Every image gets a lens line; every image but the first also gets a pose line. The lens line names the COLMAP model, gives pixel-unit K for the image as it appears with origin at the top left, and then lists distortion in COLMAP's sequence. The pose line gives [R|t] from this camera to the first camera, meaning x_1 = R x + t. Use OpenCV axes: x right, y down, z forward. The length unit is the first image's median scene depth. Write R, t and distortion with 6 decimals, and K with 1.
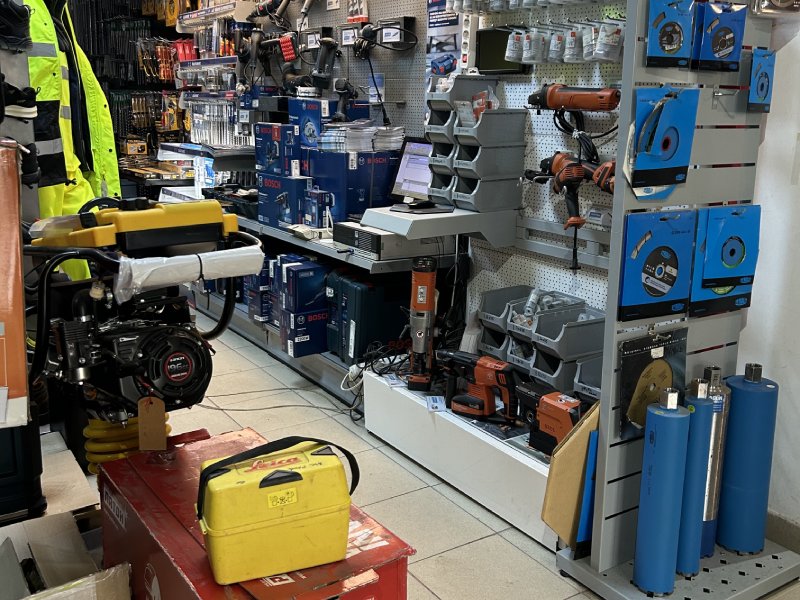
lens RADIAL K [[794.9, 0, 396.7], [0, 794.9, 276.8], [0, 0, 1]] dist [0.047098, 0.000000]
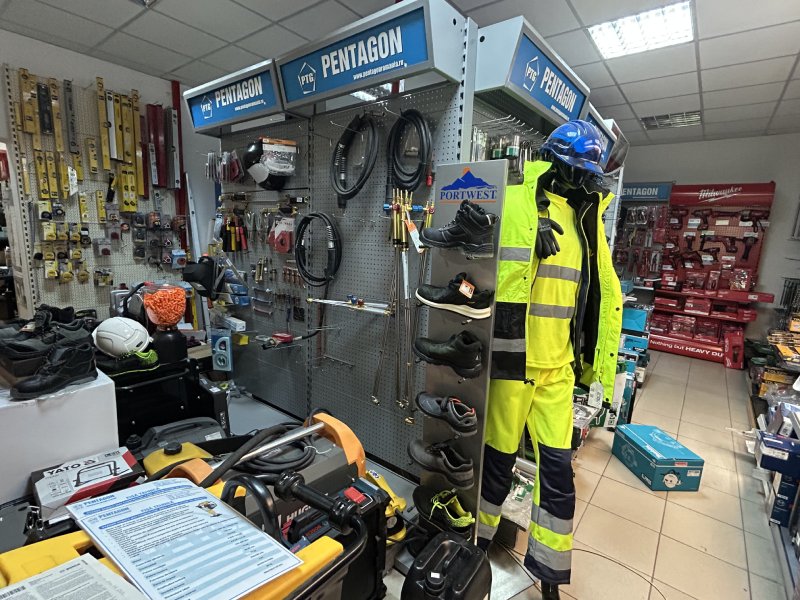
lens RADIAL K [[393.1, 0, 399.0], [0, 393.1, 299.6], [0, 0, 1]] dist [-0.007193, 0.003833]
pose [[0.308122, 0.162036, -0.937446, -0.011359], [-0.247892, 0.965023, 0.085324, -0.219229], [0.918483, 0.206095, 0.337512, 0.666896]]
